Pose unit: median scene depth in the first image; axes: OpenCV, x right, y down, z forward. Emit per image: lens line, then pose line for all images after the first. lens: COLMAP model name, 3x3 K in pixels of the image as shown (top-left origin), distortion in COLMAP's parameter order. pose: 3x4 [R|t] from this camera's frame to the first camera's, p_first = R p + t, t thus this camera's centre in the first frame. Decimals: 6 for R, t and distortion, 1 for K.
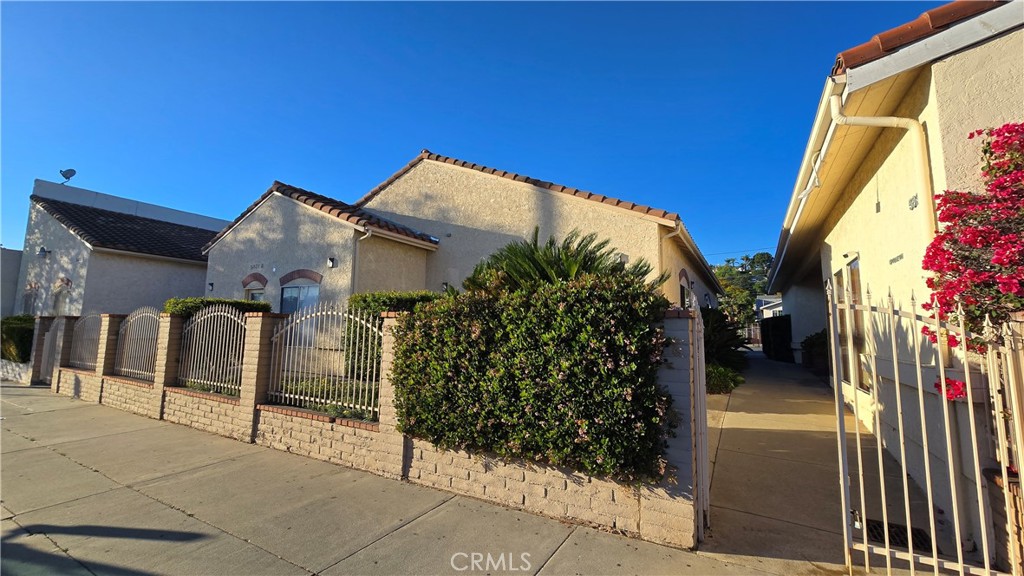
lens RADIAL K [[417.9, 0, 509.8], [0, 417.9, 283.2], [0, 0, 1]] dist [-0.006227, 0.001111]
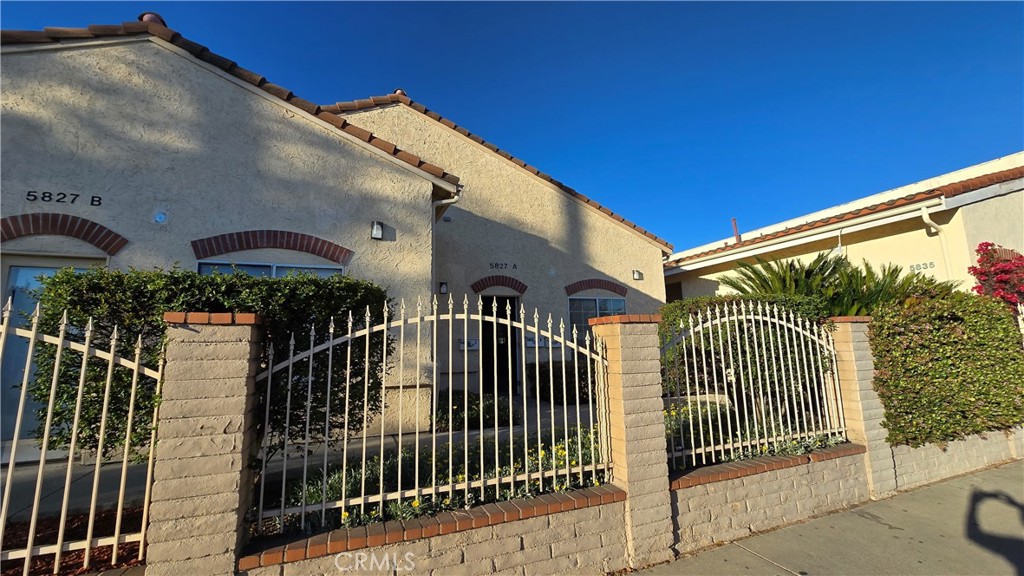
lens RADIAL K [[417.9, 0, 509.8], [0, 417.9, 283.2], [0, 0, 1]] dist [-0.006227, 0.001111]
pose [[0.624739, 0.084102, 0.776291, -1.173233], [-0.052118, 0.996457, -0.066012, 0.076509], [-0.779092, 0.000782, 0.626909, 0.811220]]
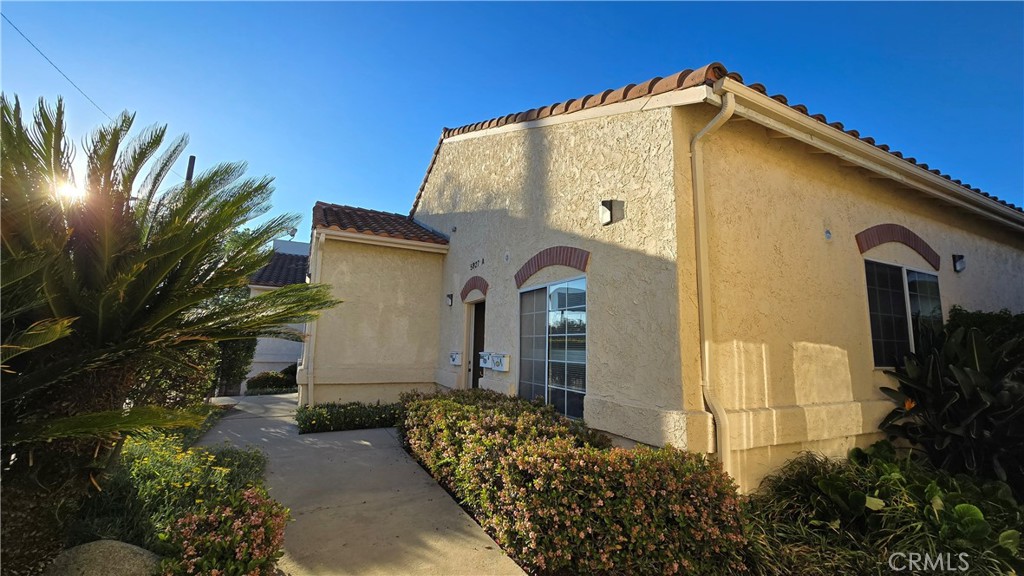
lens RADIAL K [[417.9, 0, 509.8], [0, 417.9, 283.2], [0, 0, 1]] dist [-0.006227, 0.001111]
pose [[0.833180, -0.082218, -0.546855, 0.594895], [0.053952, 0.996254, -0.067584, 0.061011], [0.550363, 0.026806, 0.834495, 0.809136]]
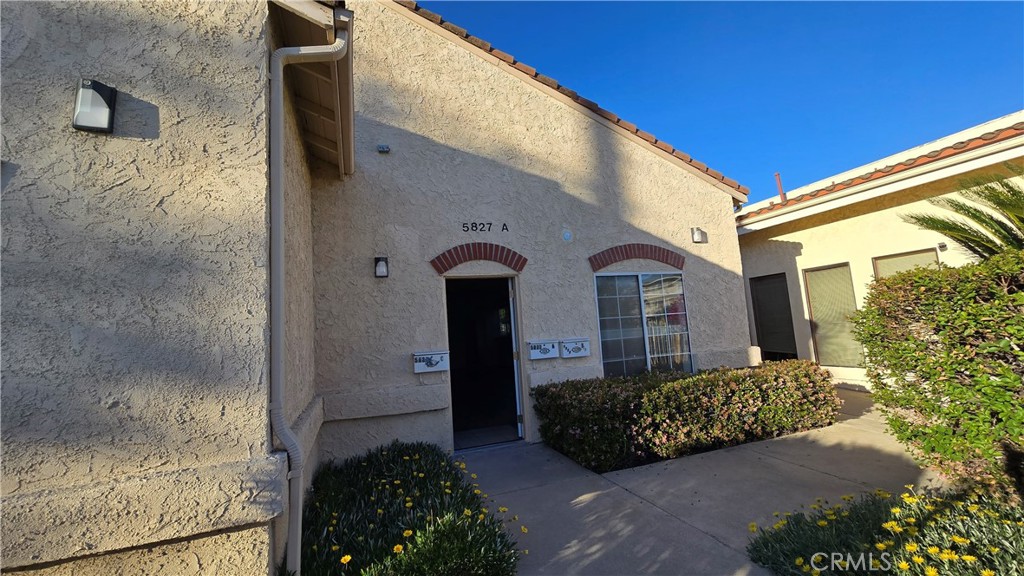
lens RADIAL K [[417.9, 0, 509.8], [0, 417.9, 283.2], [0, 0, 1]] dist [-0.006227, 0.001111]
pose [[0.640462, 0.025229, 0.767575, -0.712942], [-0.006049, 0.999595, -0.027808, 0.063827], [-0.767966, 0.013166, 0.640356, 1.133777]]
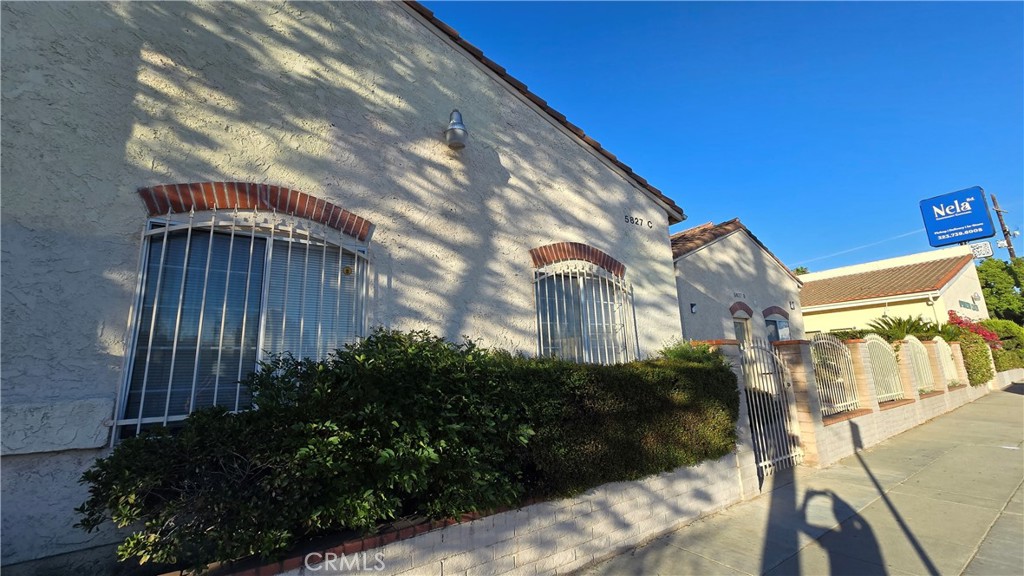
lens RADIAL K [[417.9, 0, 509.8], [0, 417.9, 283.2], [0, 0, 1]] dist [-0.006227, 0.001111]
pose [[0.428276, 0.152148, 0.890747, -3.114871], [-0.055296, 0.988289, -0.142222, 0.185779], [-0.901954, 0.011656, 0.431674, 1.932303]]
